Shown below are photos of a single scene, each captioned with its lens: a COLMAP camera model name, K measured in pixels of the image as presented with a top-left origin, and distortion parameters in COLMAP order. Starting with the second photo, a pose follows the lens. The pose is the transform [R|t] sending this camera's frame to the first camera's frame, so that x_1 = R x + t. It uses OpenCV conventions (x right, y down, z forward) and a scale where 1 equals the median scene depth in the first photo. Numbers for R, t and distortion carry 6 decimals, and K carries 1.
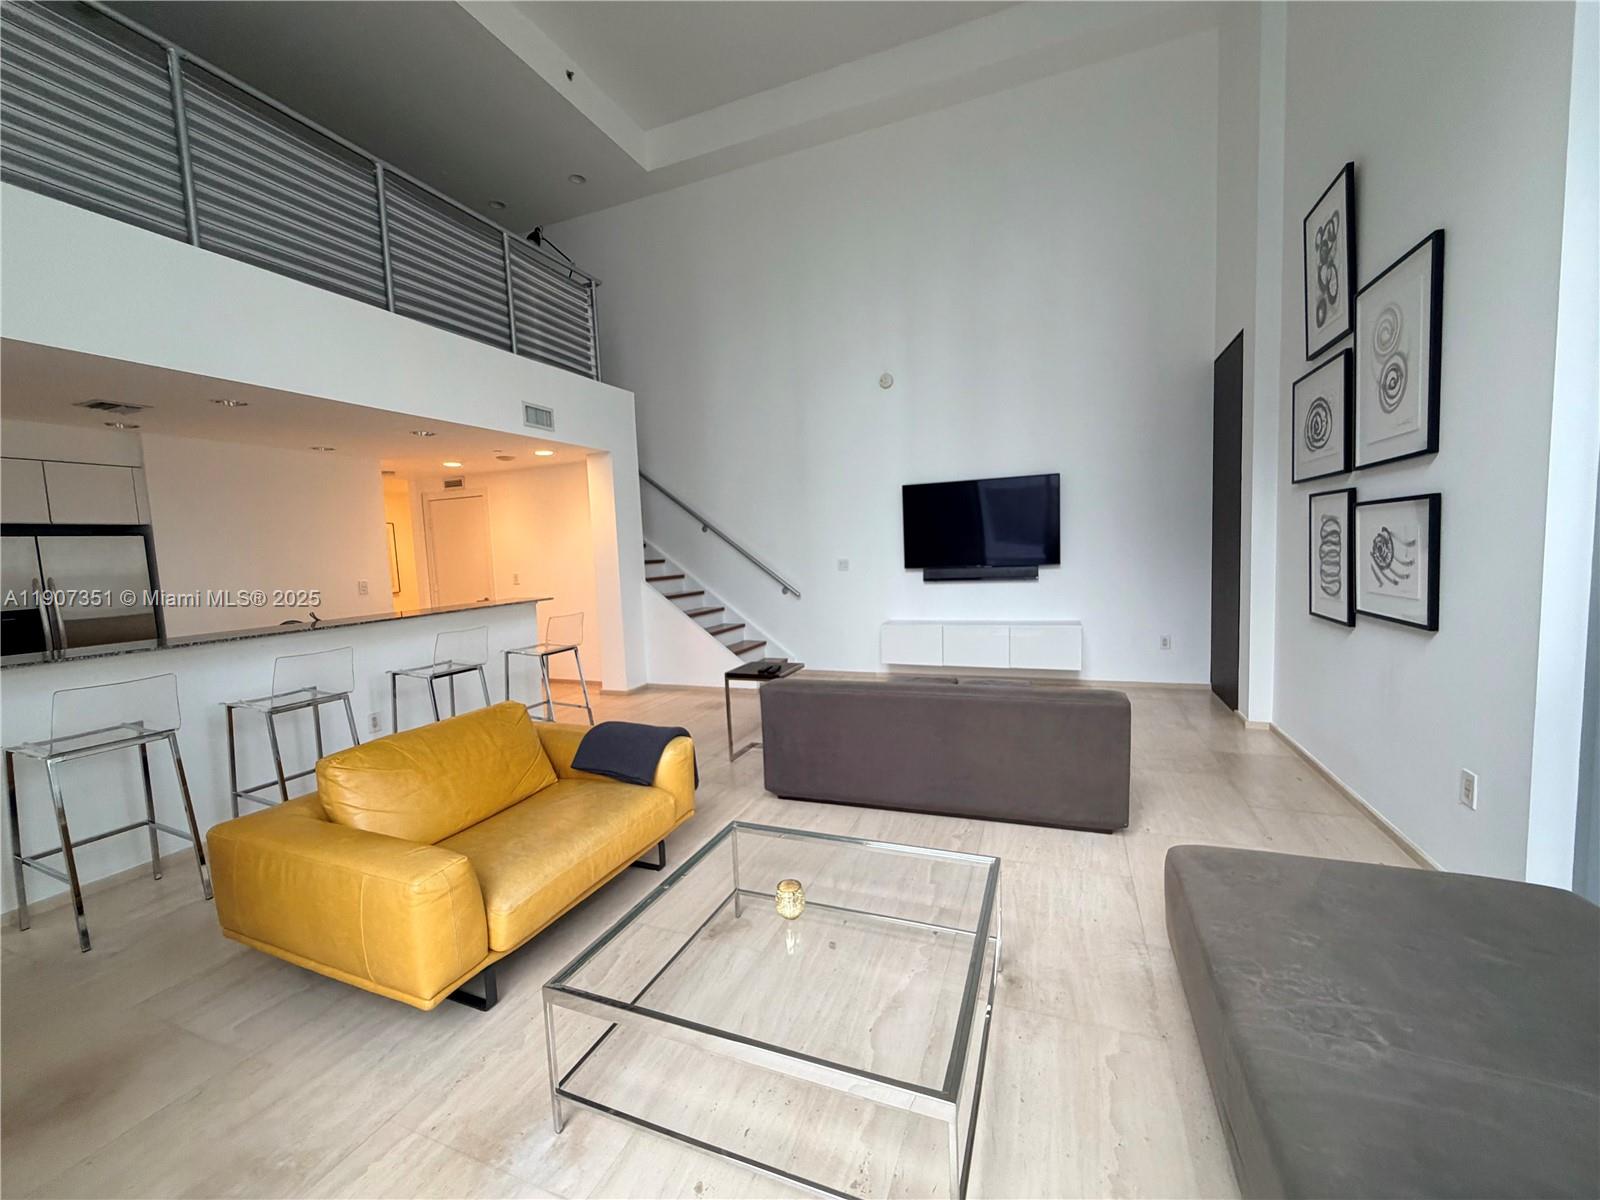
lens RADIAL K [[639.6, 0, 795.0], [0, 639.6, 603.7], [0, 0, 1]] dist [0.002312, -0.000414]
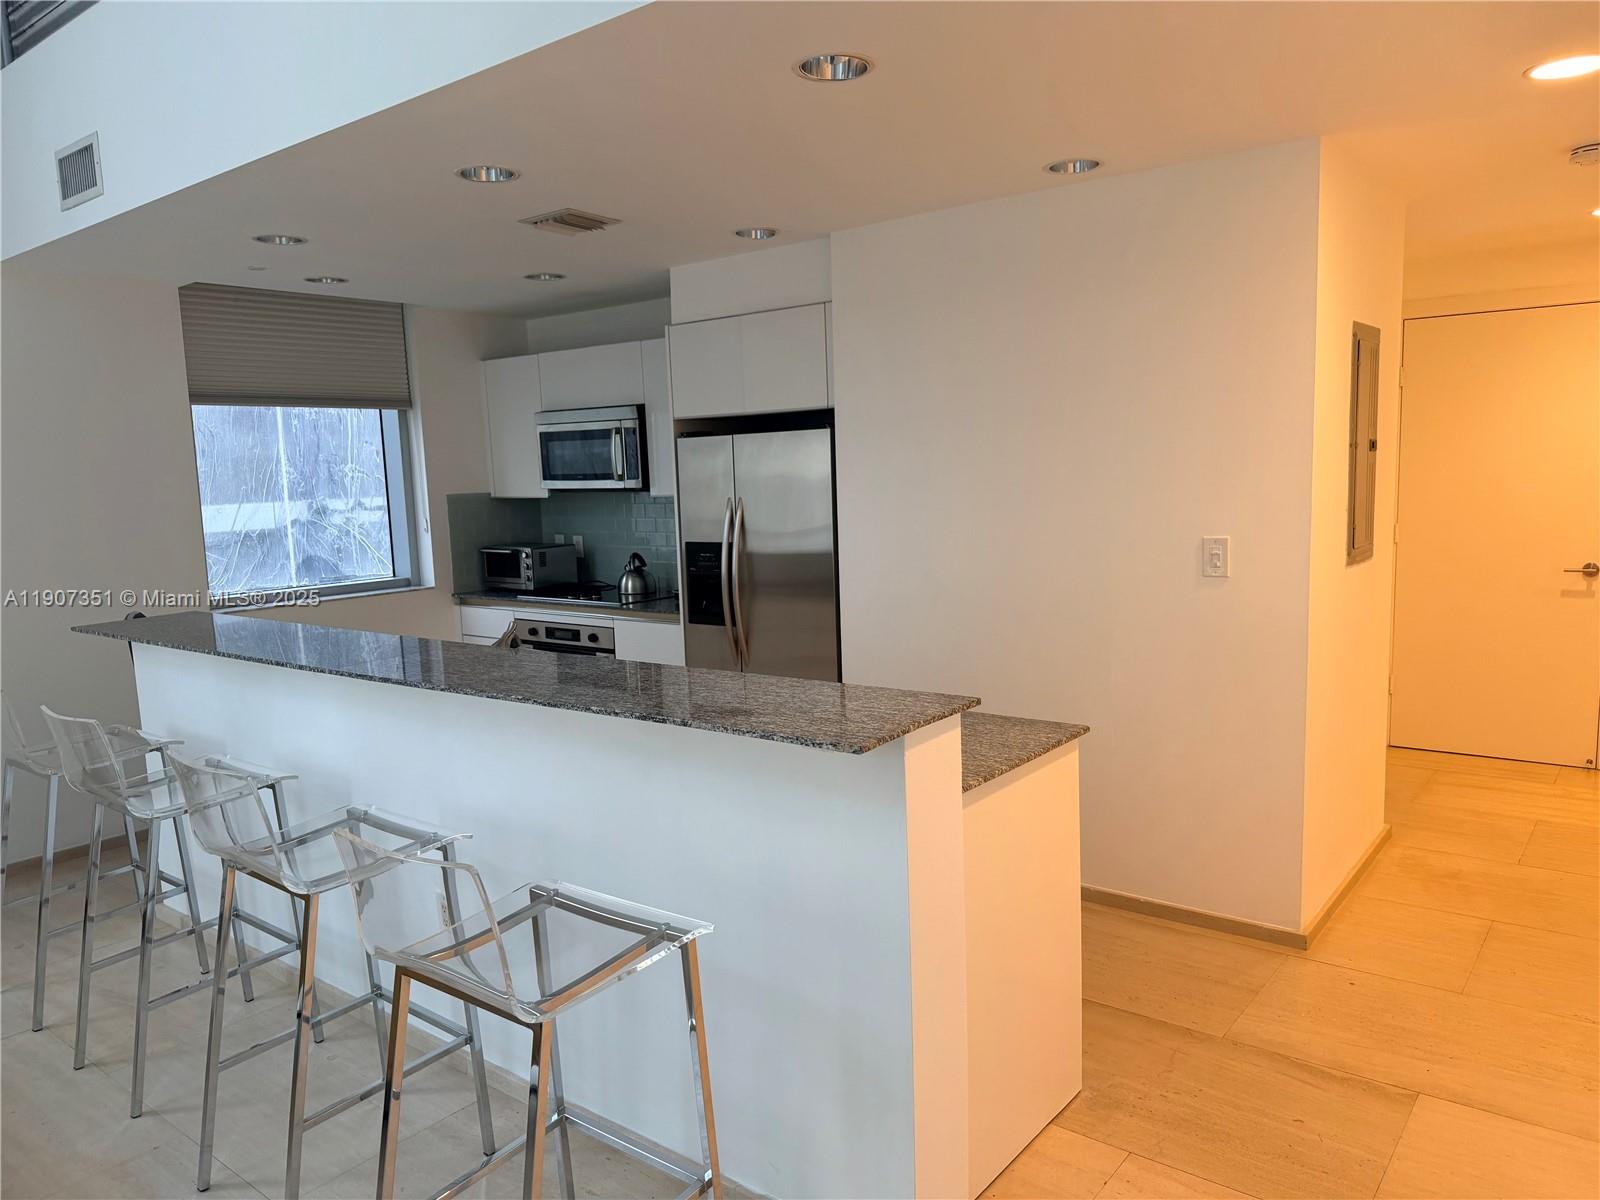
lens RADIAL K [[1126.1, 0, 798.0], [0, 1126.1, 600.0], [0, 0, 1]] dist [0.035768, -0.022165]
pose [[-0.270953, 0.165035, -0.948340, -0.045389], [-0.040579, 0.982359, 0.182550, -0.116579], [0.961737, 0.087945, -0.259476, 1.056589]]
